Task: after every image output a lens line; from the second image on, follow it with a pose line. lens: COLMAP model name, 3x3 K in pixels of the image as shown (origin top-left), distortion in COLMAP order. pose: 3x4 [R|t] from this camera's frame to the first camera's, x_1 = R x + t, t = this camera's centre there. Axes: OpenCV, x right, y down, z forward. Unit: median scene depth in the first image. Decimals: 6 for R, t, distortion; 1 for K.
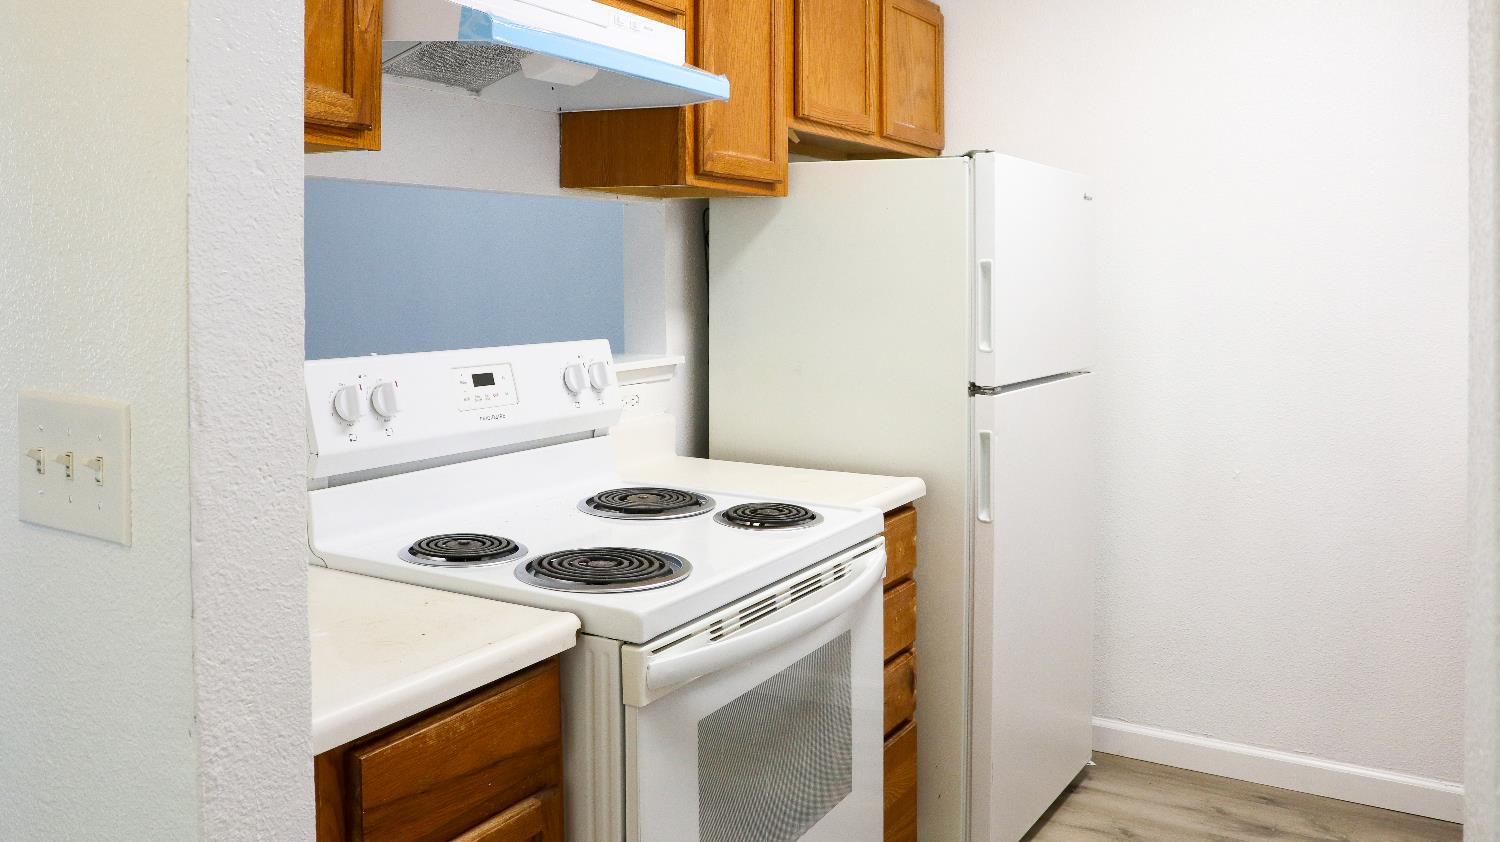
lens RADIAL K [[1176.3, 0, 761.3], [0, 1176.3, 409.4], [0, 0, 1]] dist [-0.106019, 0.113034]
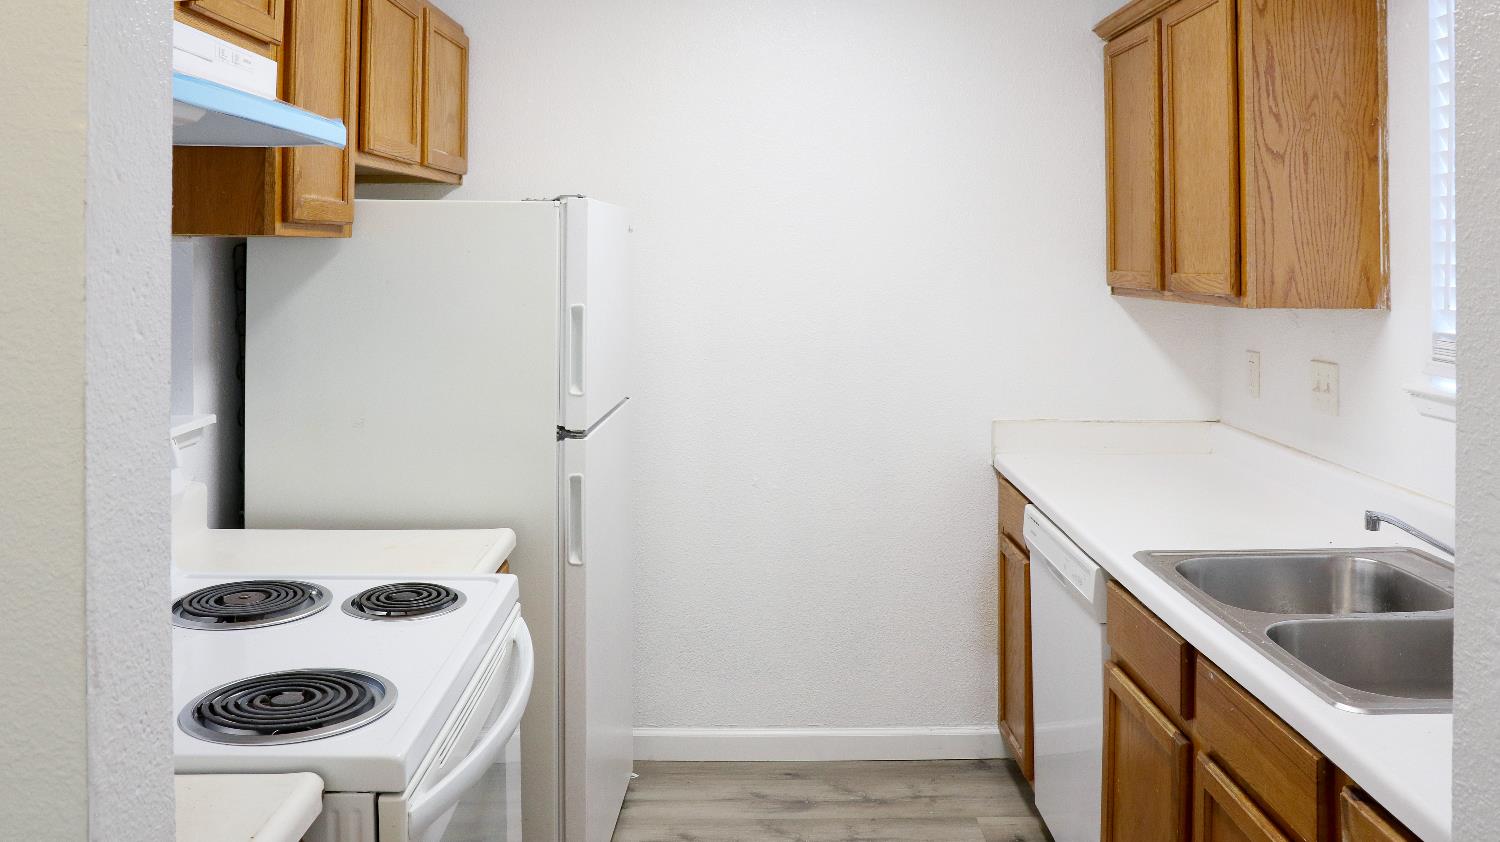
lens RADIAL K [[1196.8, 0, 748.9], [0, 1196.8, 370.7], [0, 0, 1]] dist [-0.068384, 0.013526]
pose [[0.863626, -0.056877, 0.500914, -0.187049], [0.065319, 0.997864, 0.000686, -0.061687], [-0.499884, 0.032127, 0.865497, 0.054439]]
